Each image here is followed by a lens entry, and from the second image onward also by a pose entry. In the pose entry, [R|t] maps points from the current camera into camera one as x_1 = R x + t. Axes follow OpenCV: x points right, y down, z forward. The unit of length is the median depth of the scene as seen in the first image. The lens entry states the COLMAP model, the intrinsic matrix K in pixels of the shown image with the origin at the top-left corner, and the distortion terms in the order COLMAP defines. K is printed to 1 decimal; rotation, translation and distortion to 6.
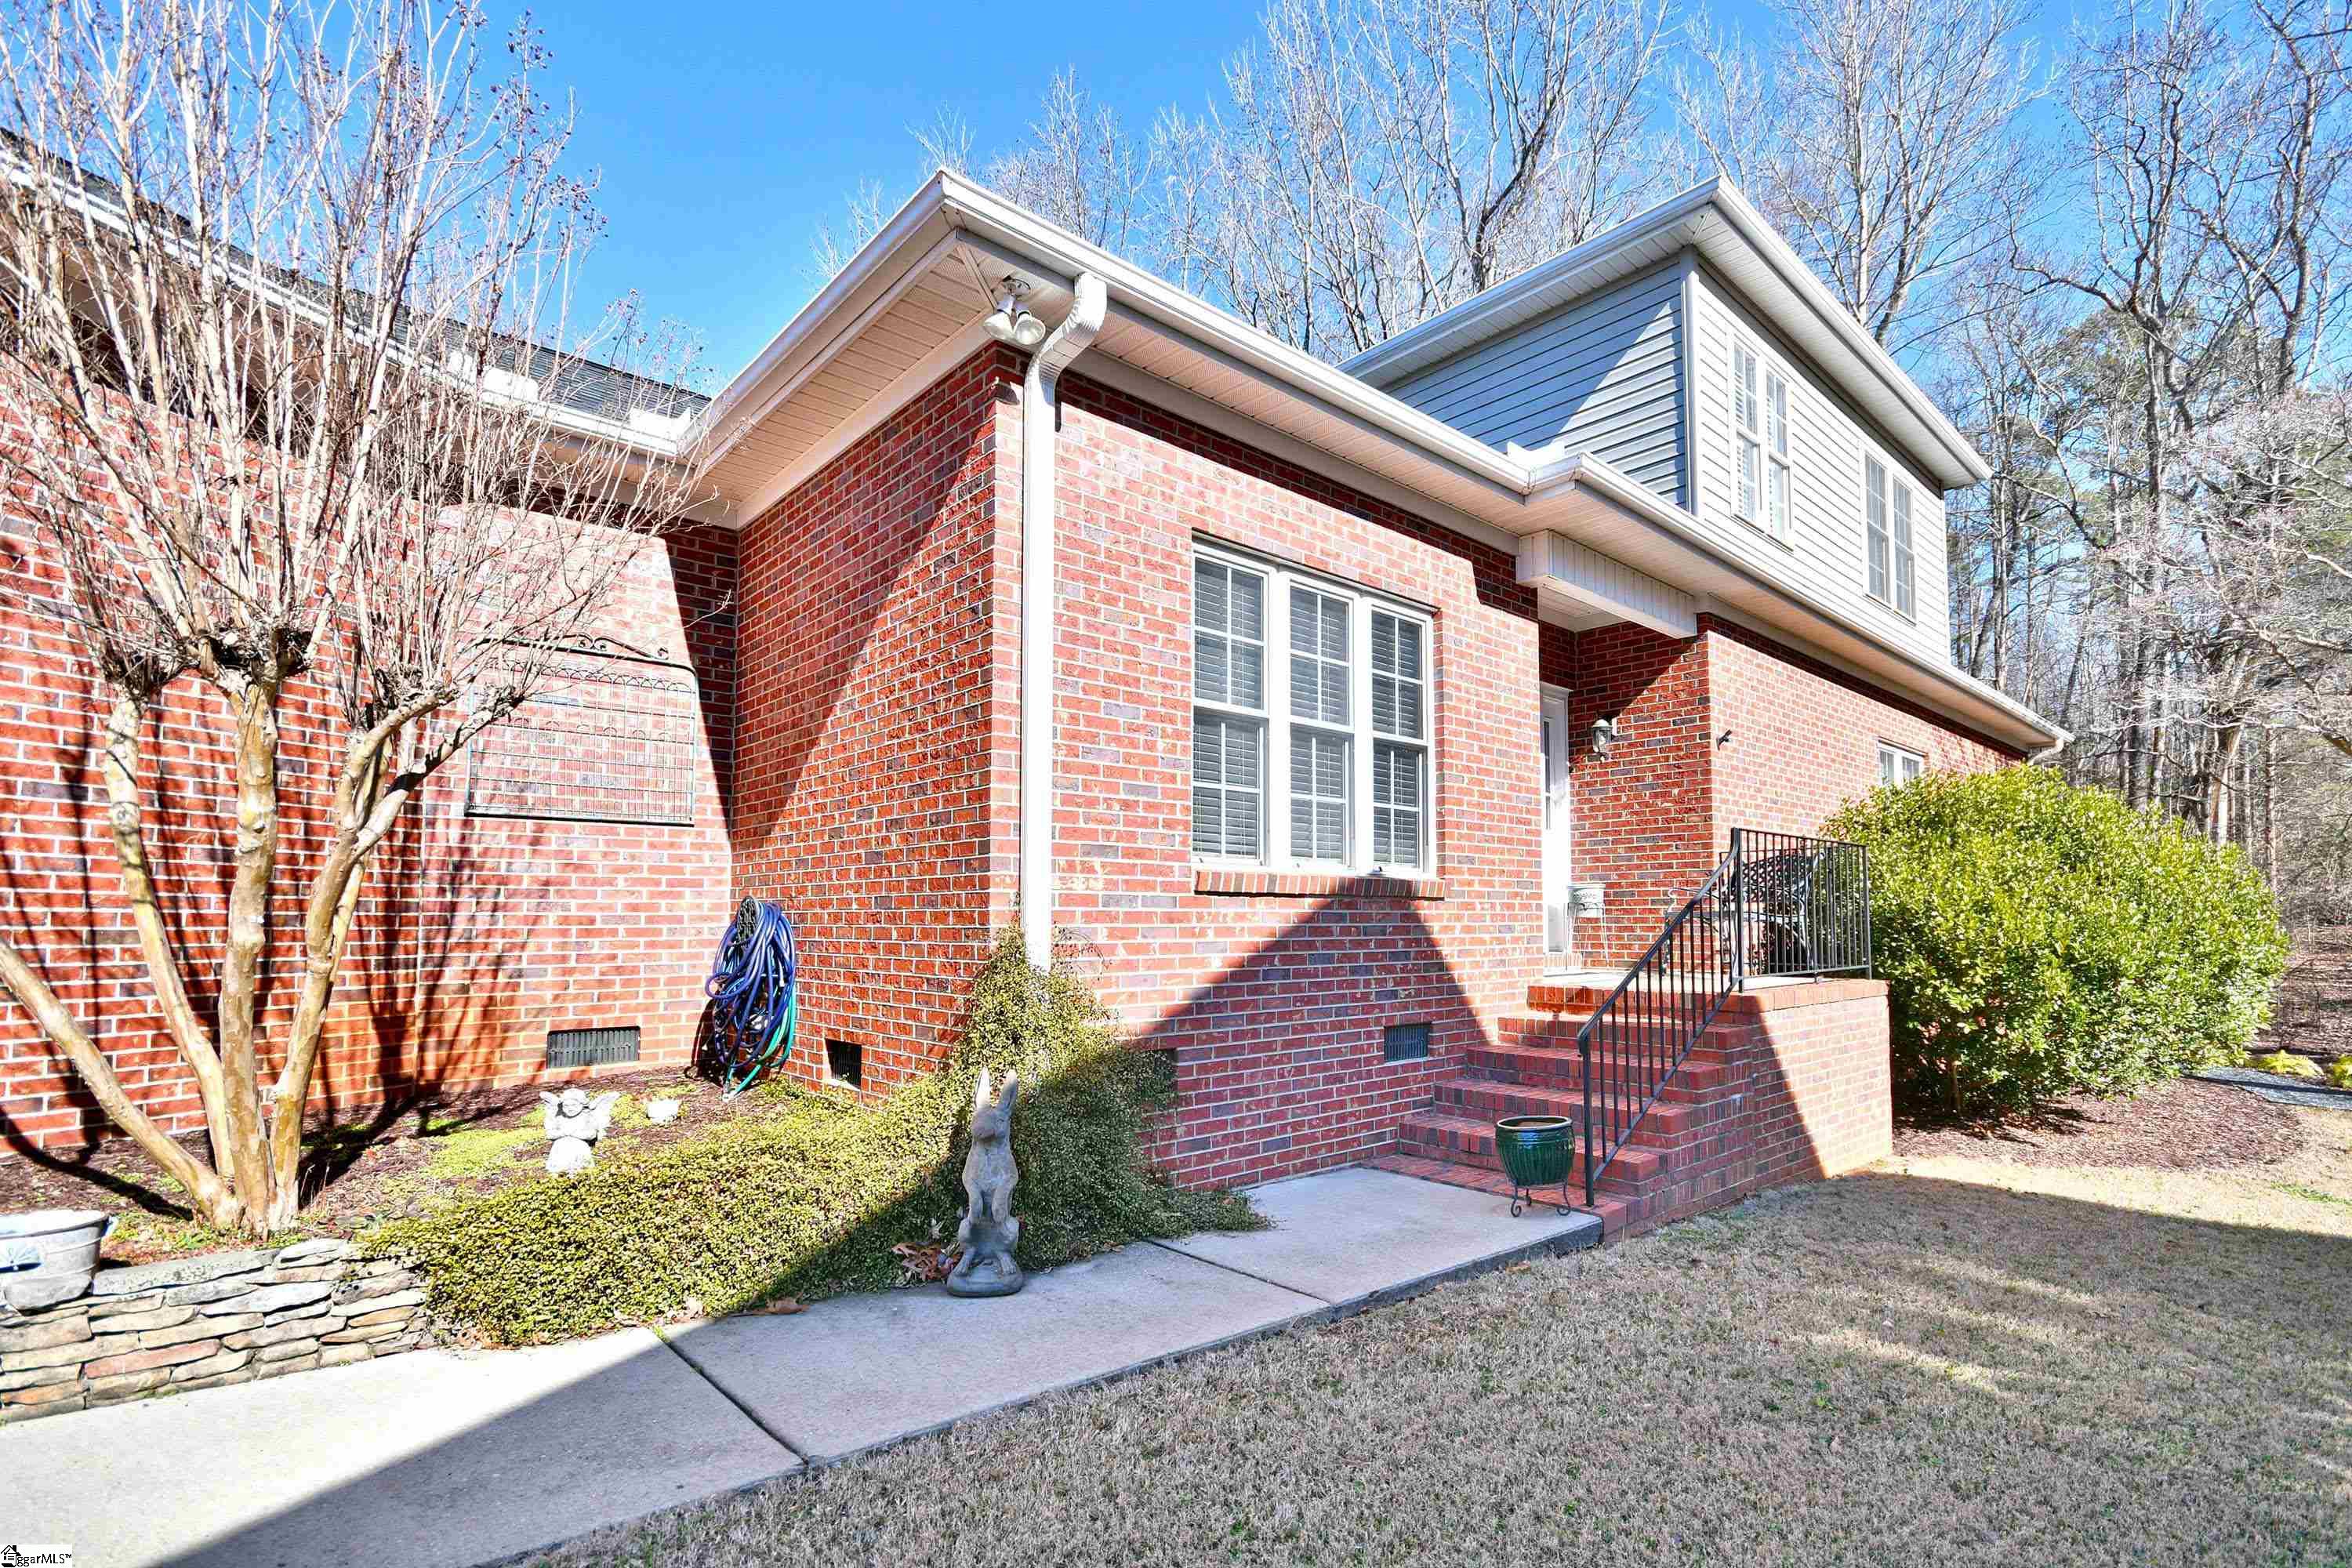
lens RADIAL K [[976.5, 0, 1175.8], [0, 976.5, 830.7], [0, 0, 1]] dist [-0.003292, -0.006013]
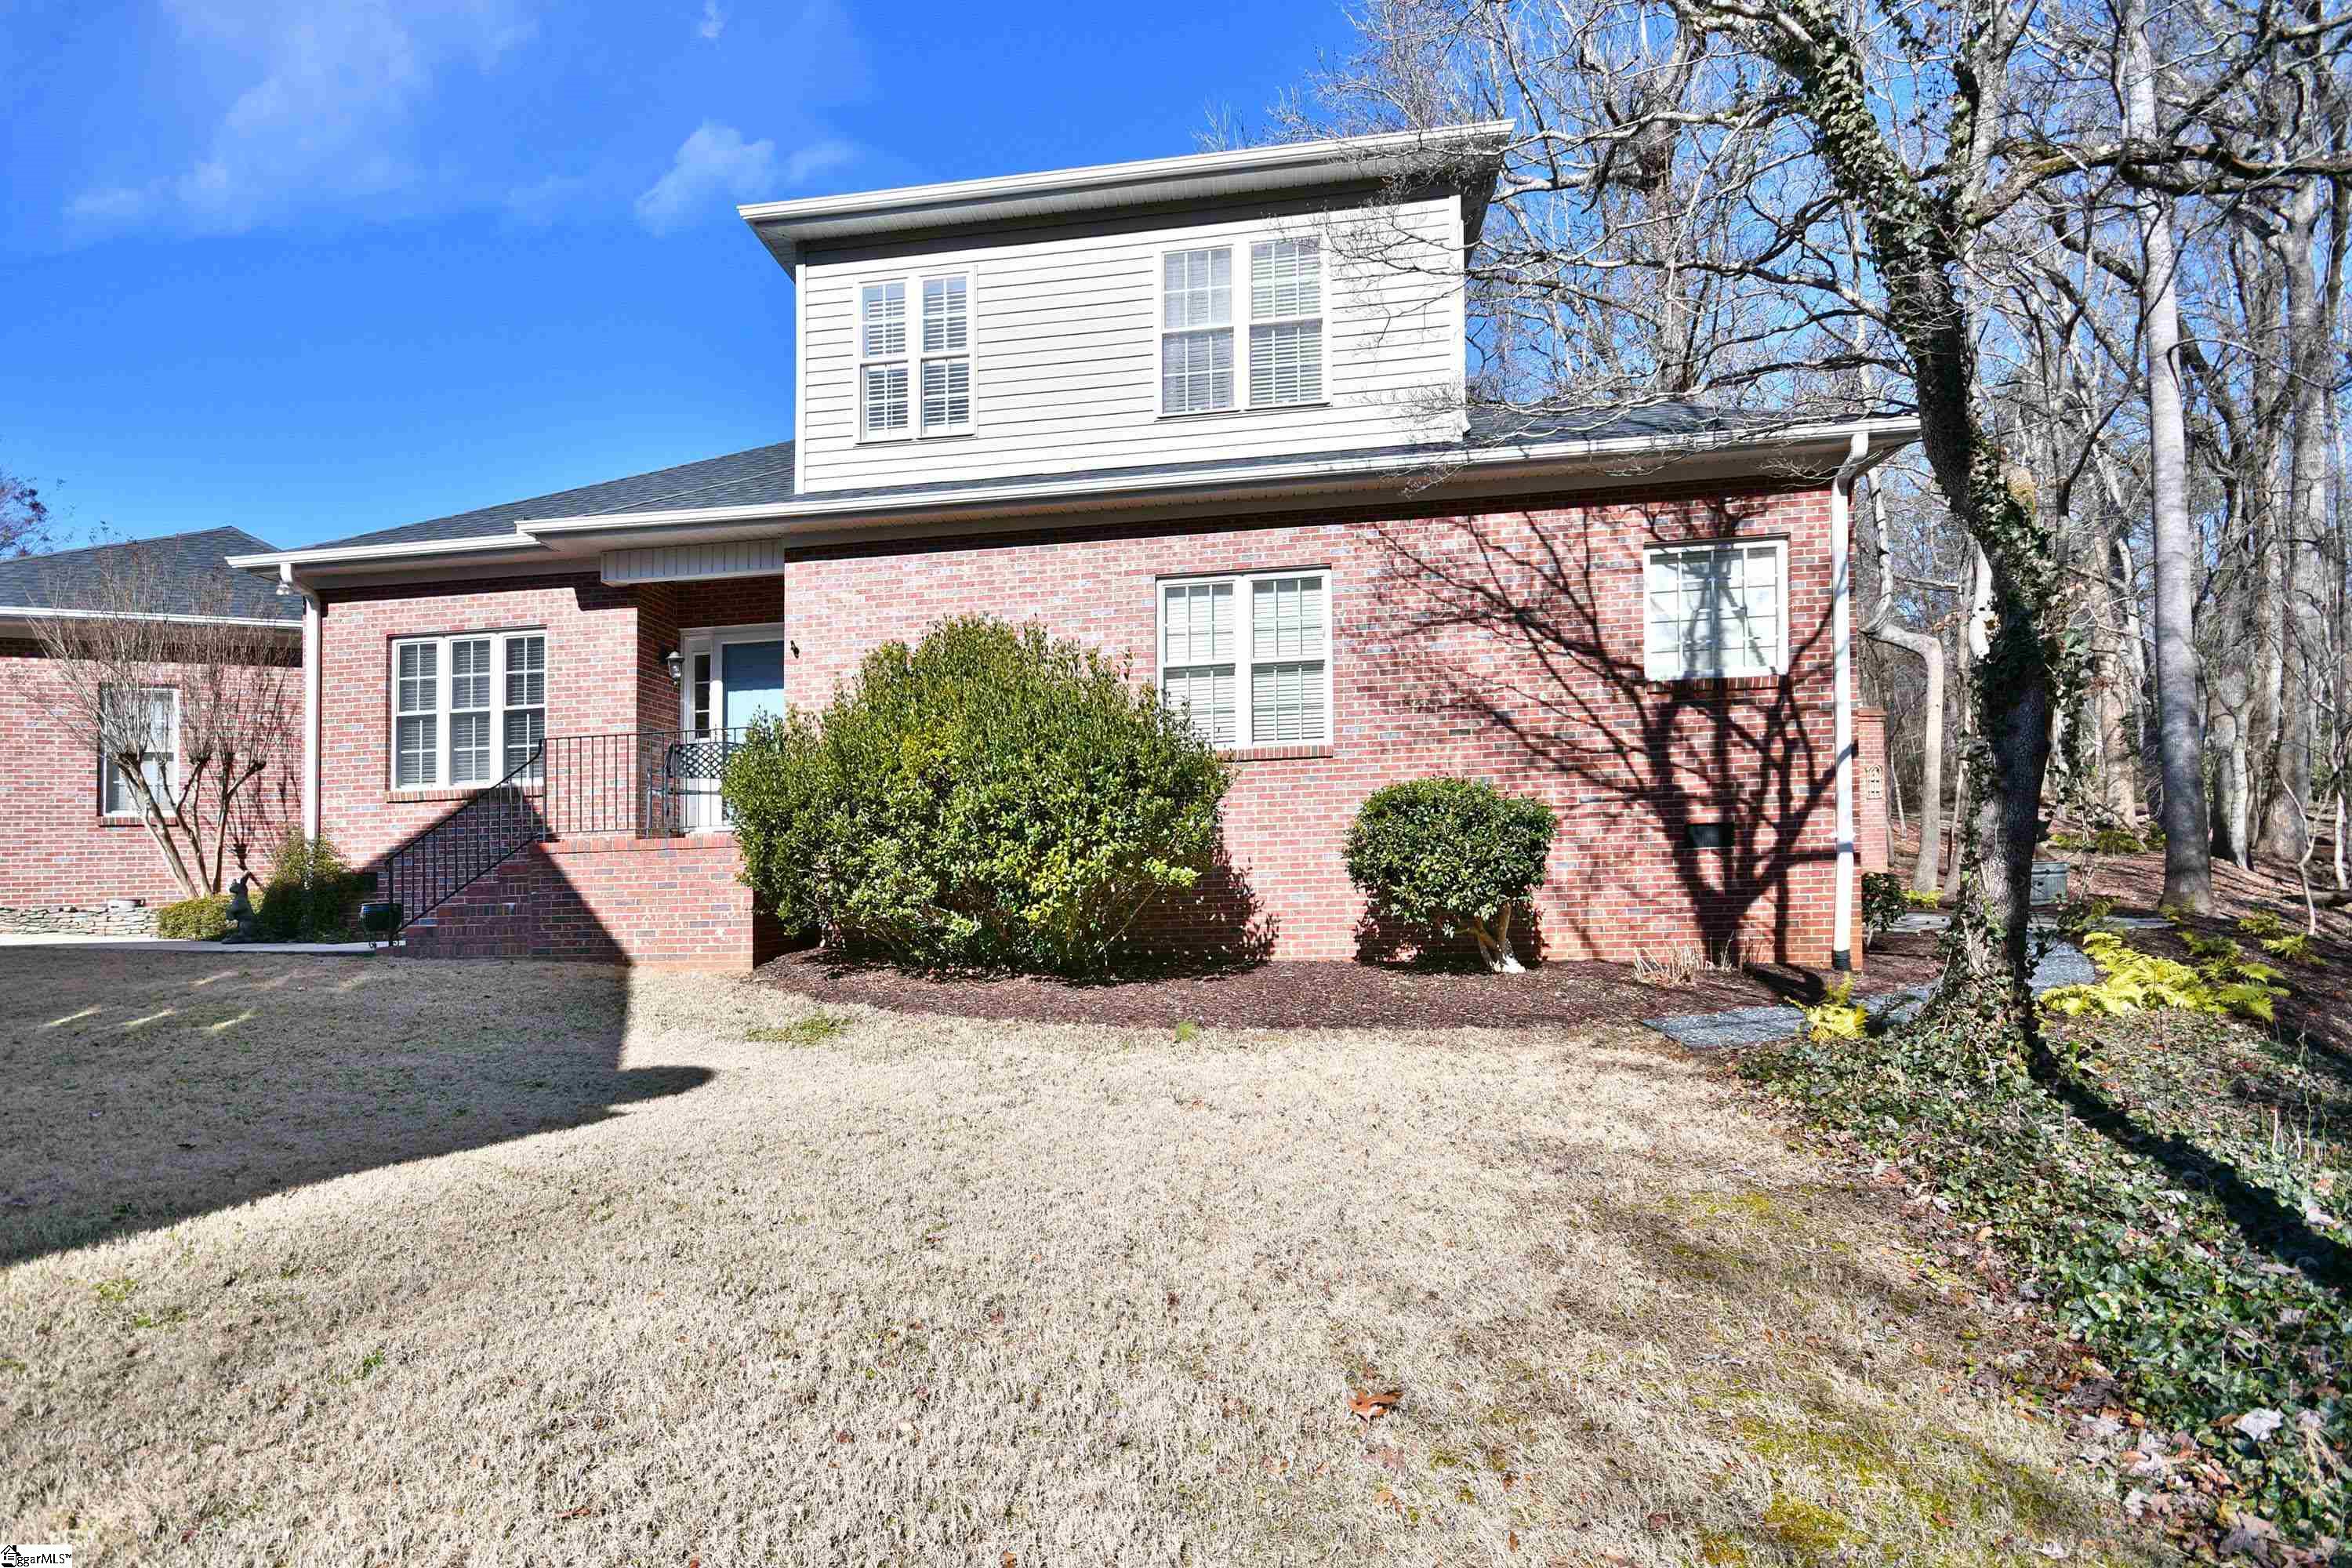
lens RADIAL K [[1082.1, 0, 1176.0], [0, 1082.1, 784.0], [0, 0, 1]] dist [-0.010308, -0.000365]
pose [[0.670476, -0.084650, -0.737086, 2.754219], [0.093294, 0.995204, -0.029430, 0.237484], [0.736042, -0.049034, 0.675158, 0.620661]]
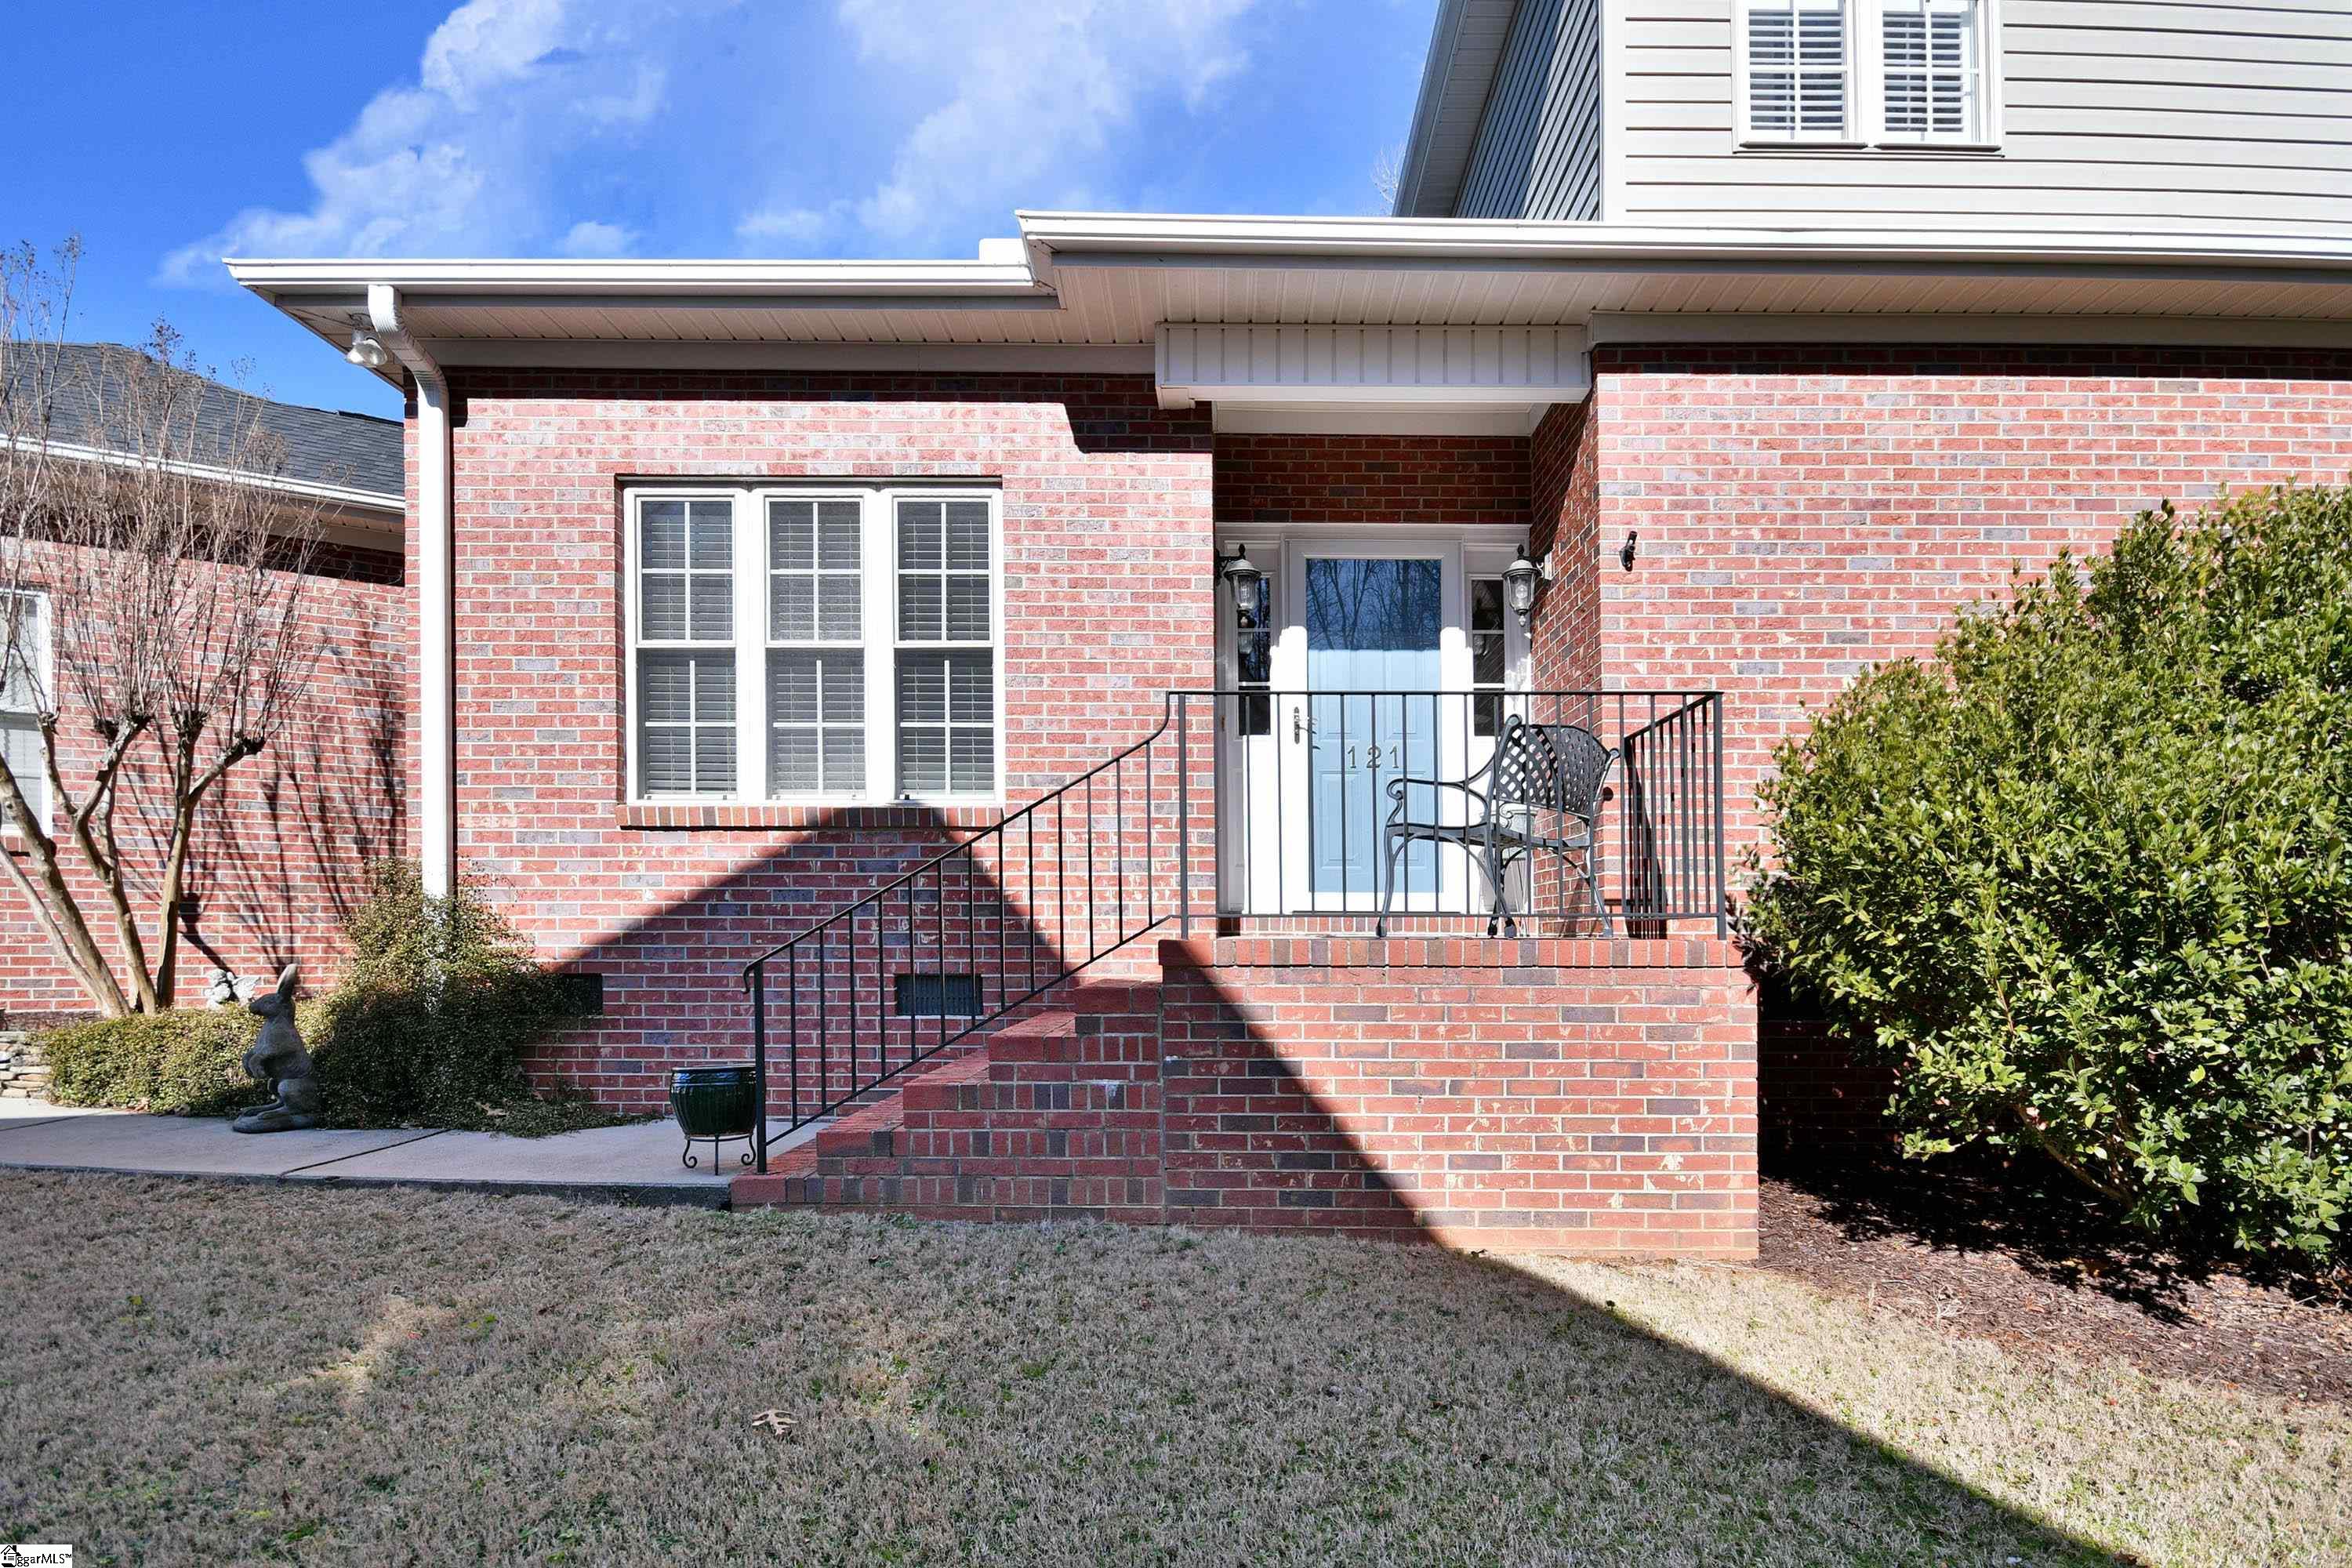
lens RADIAL K [[1006.7, 0, 1176.6], [0, 1006.7, 886.7], [0, 0, 1]] dist [-0.003025, -0.000633]
pose [[0.781238, -0.022836, -0.623815, 1.059234], [0.054168, 0.998041, 0.031301, 0.114392], [0.621879, -0.058245, 0.780945, 0.483524]]
